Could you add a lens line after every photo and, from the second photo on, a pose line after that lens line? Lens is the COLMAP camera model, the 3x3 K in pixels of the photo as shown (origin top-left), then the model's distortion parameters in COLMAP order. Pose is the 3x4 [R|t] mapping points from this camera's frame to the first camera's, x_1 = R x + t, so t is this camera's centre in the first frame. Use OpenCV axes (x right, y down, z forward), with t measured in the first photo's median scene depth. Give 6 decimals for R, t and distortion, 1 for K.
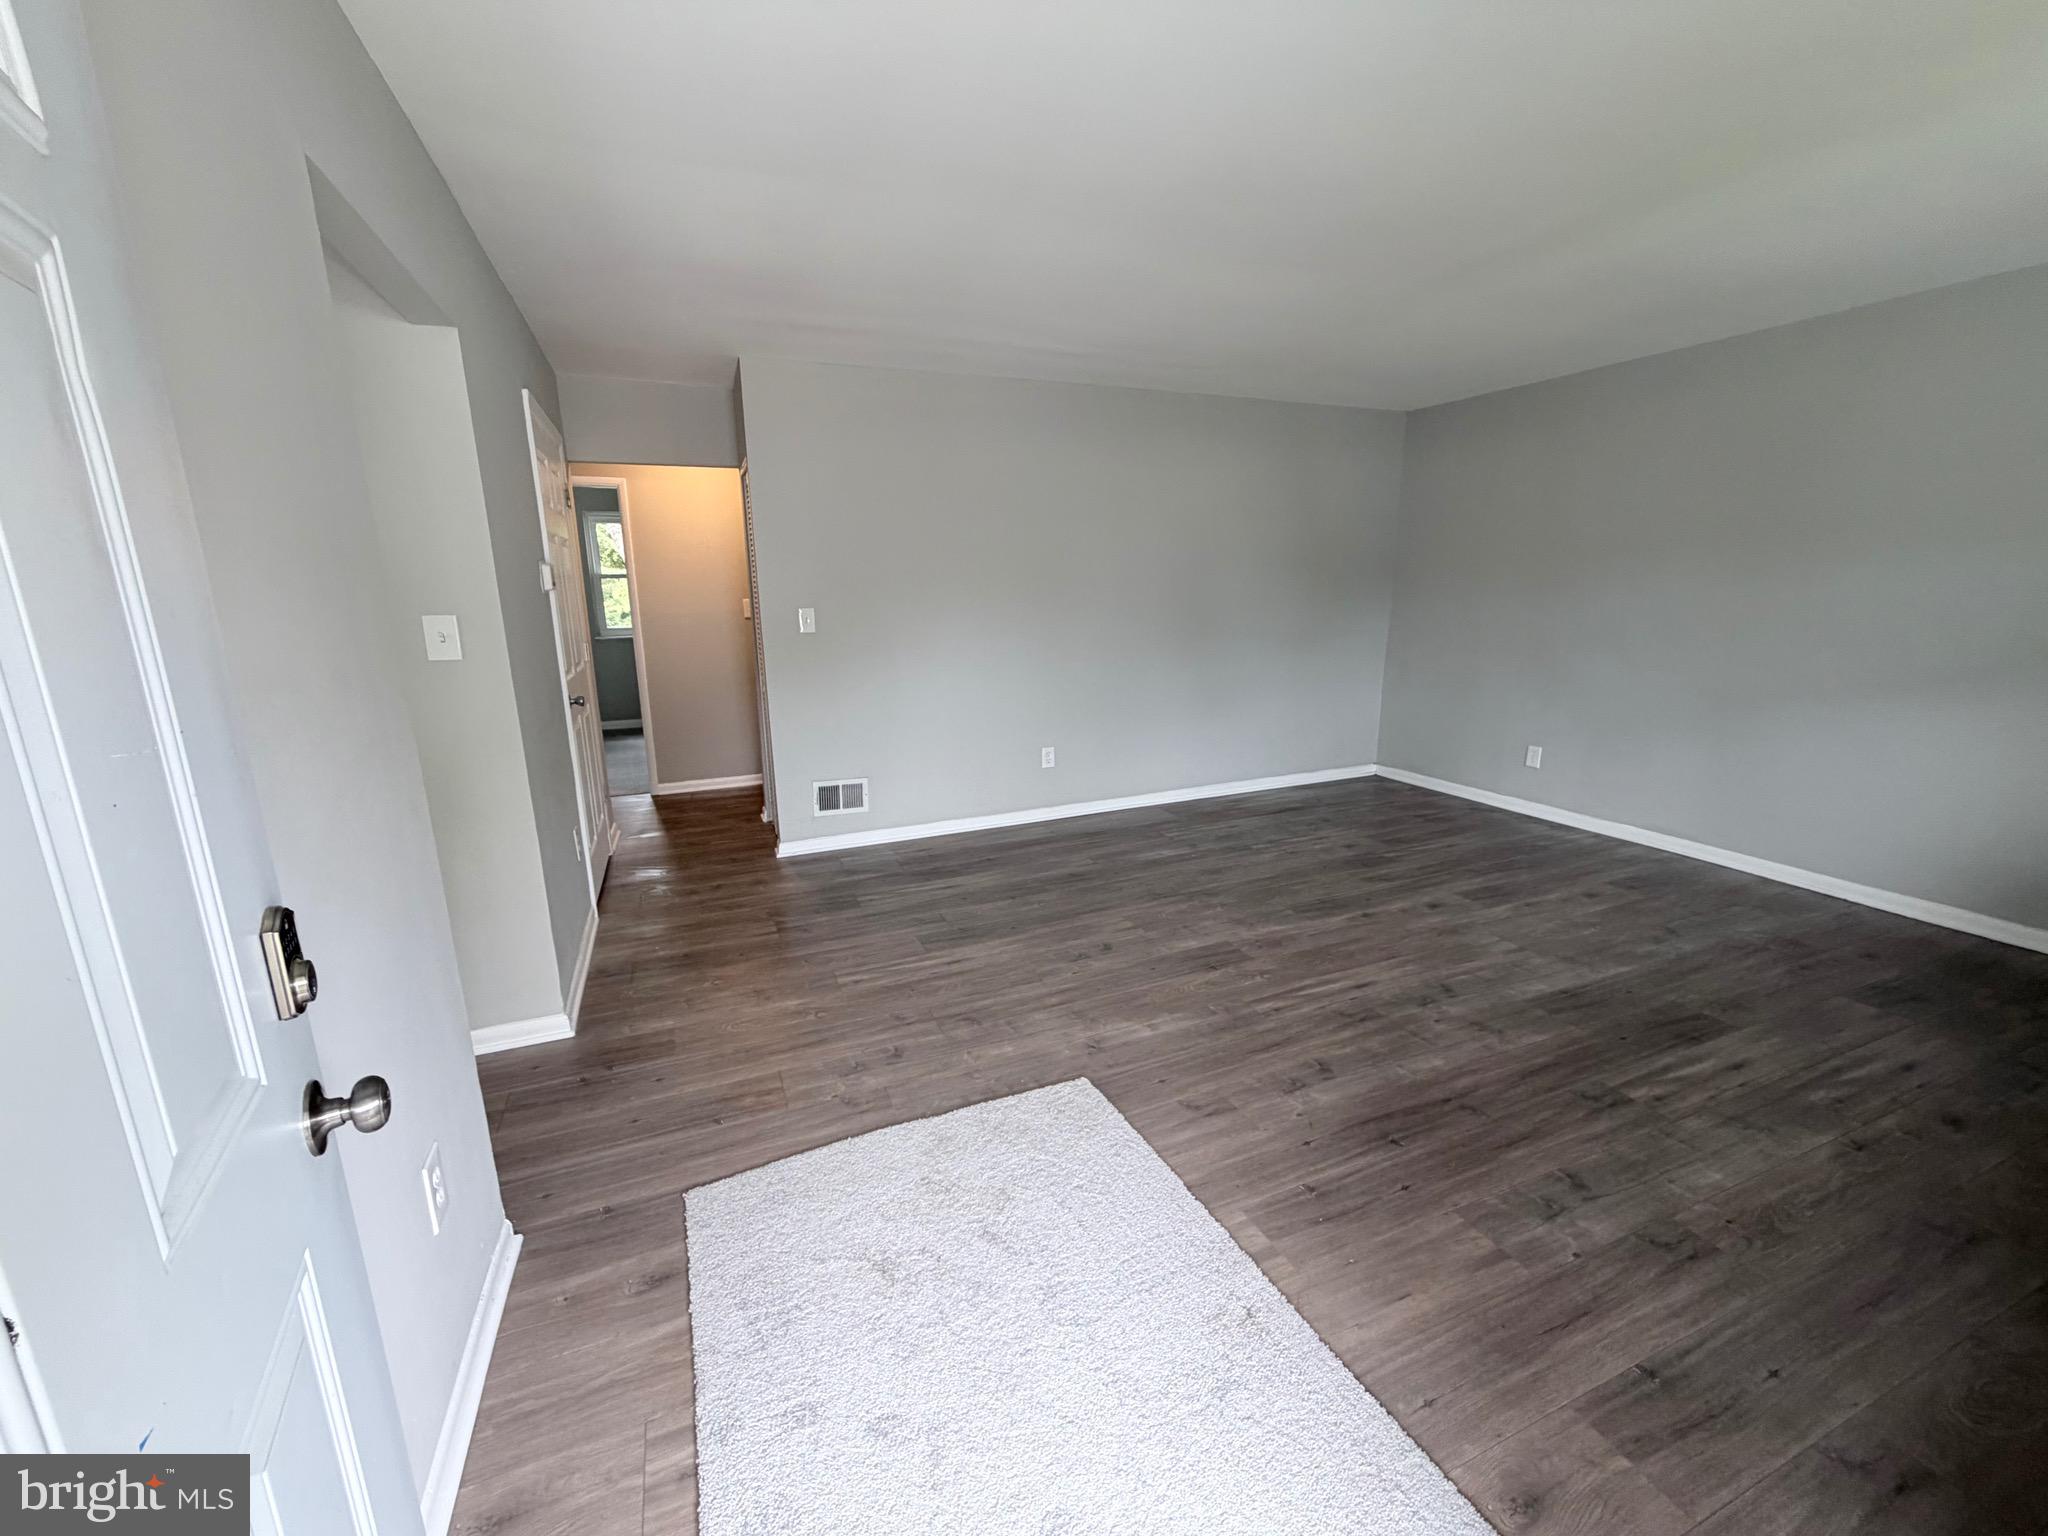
lens RADIAL K [[810.7, 0, 1024.0], [0, 810.7, 768.0], [0, 0, 1]] dist [0.002709, 0.000181]
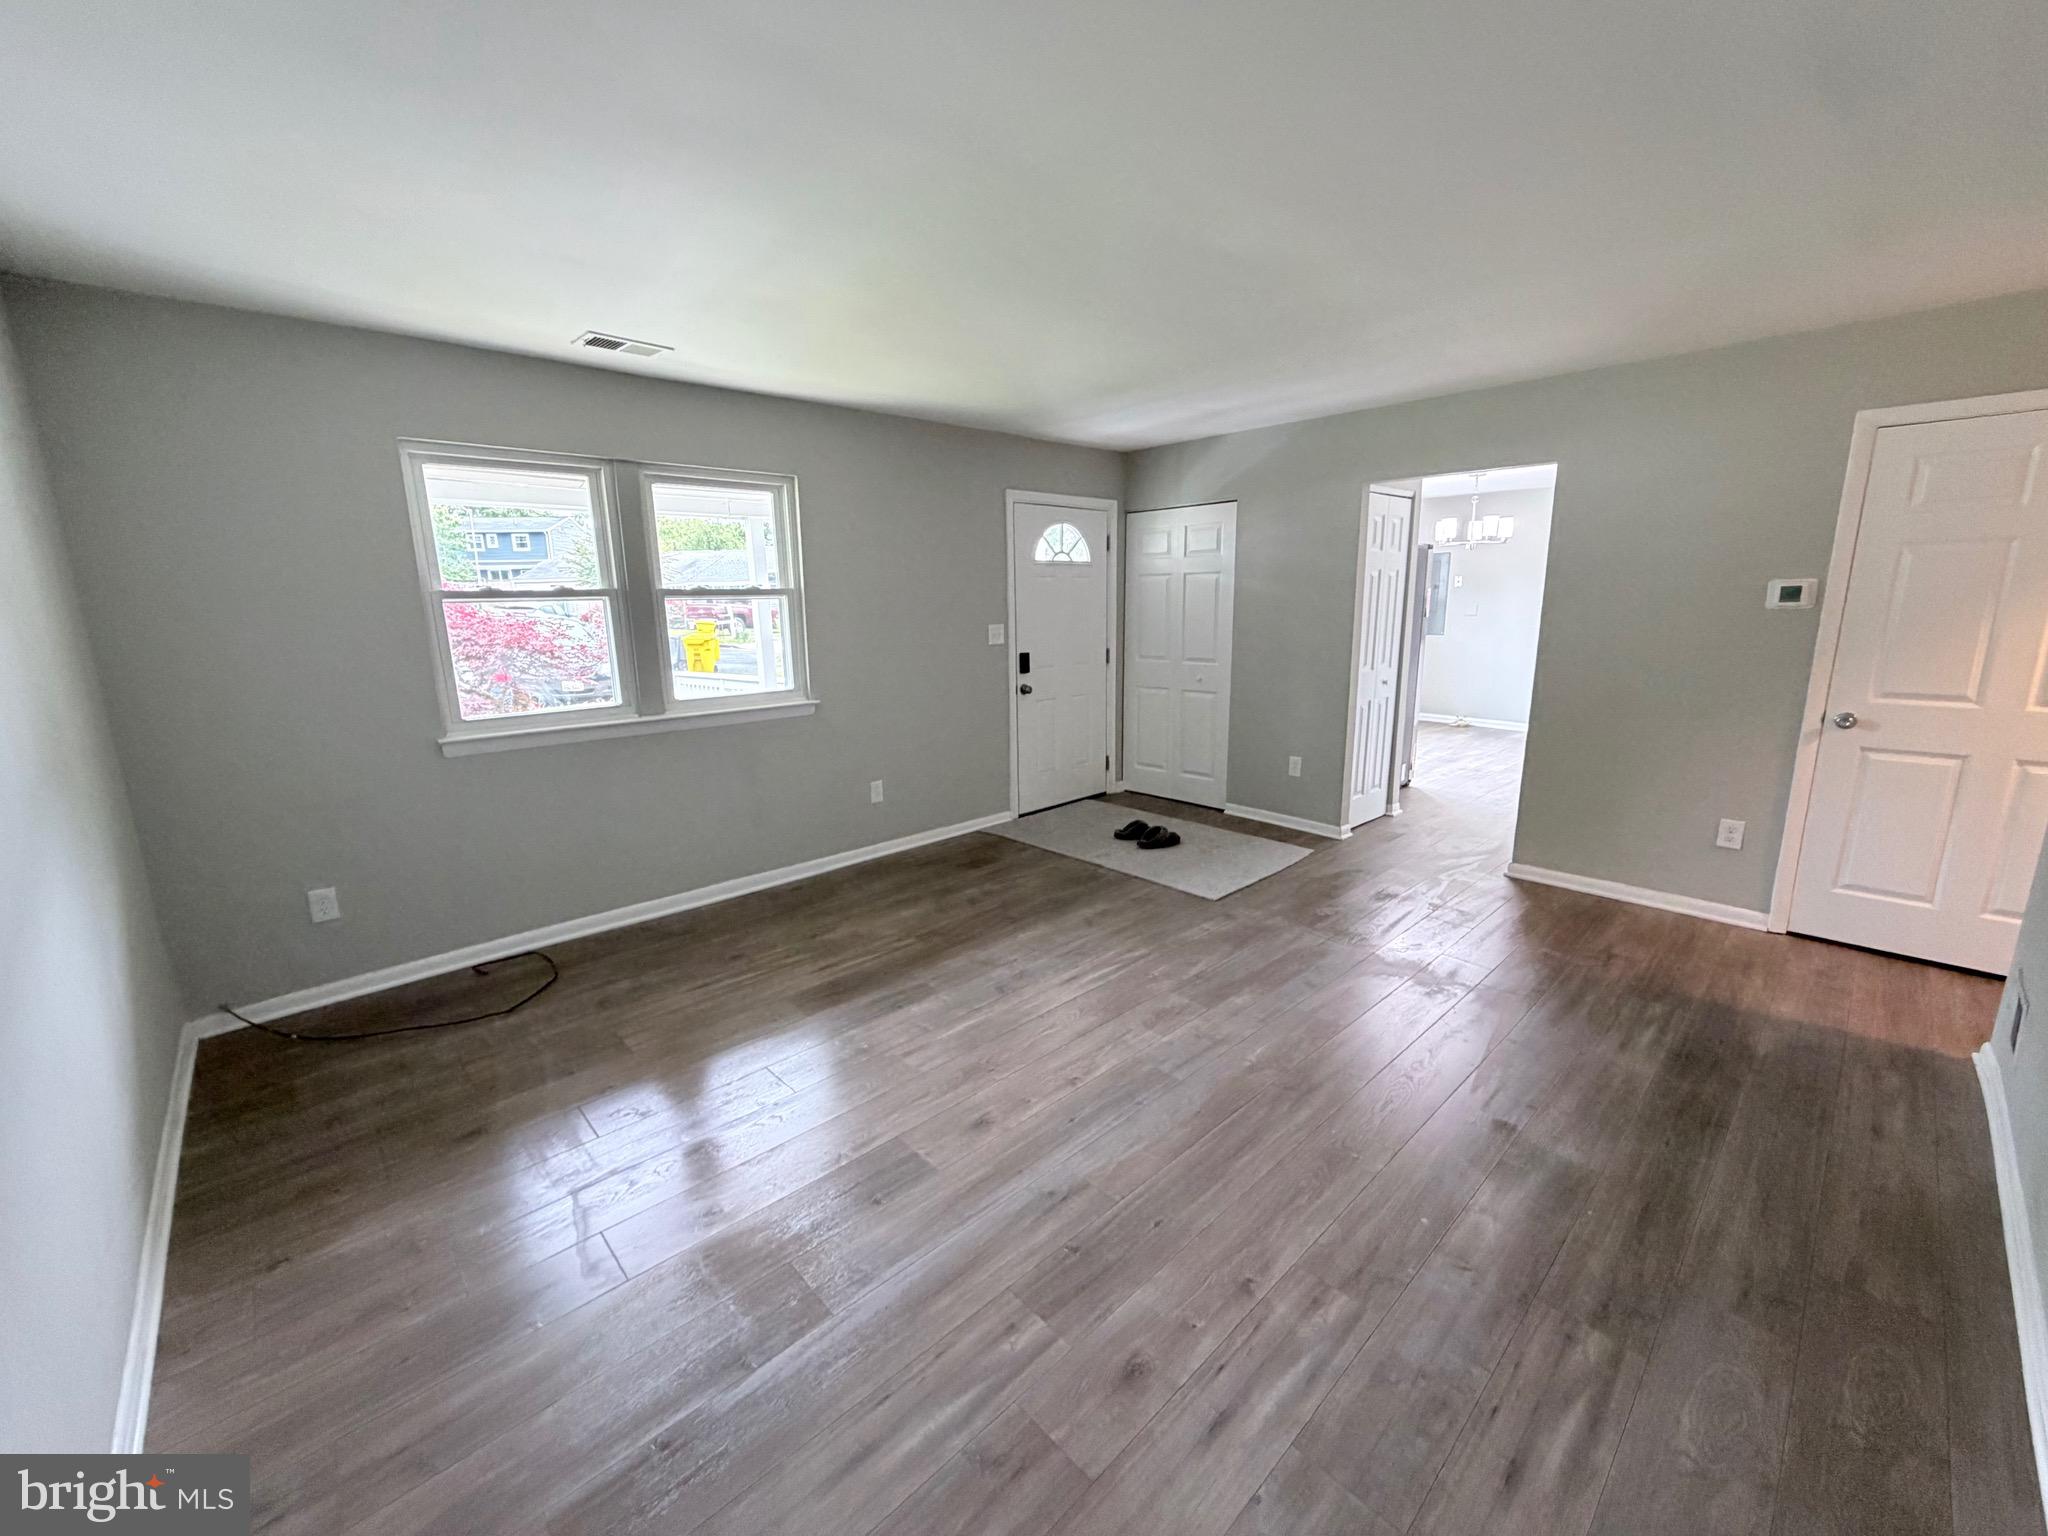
lens RADIAL K [[810.7, 0, 1024.0], [0, 810.7, 768.0], [0, 0, 1]] dist [0.002709, 0.000181]
pose [[-0.934405, 0.105611, -0.340195, 0.819558], [-0.048843, 0.908031, 0.416047, -0.457807], [0.352847, 0.405372, -0.843310, 1.786489]]
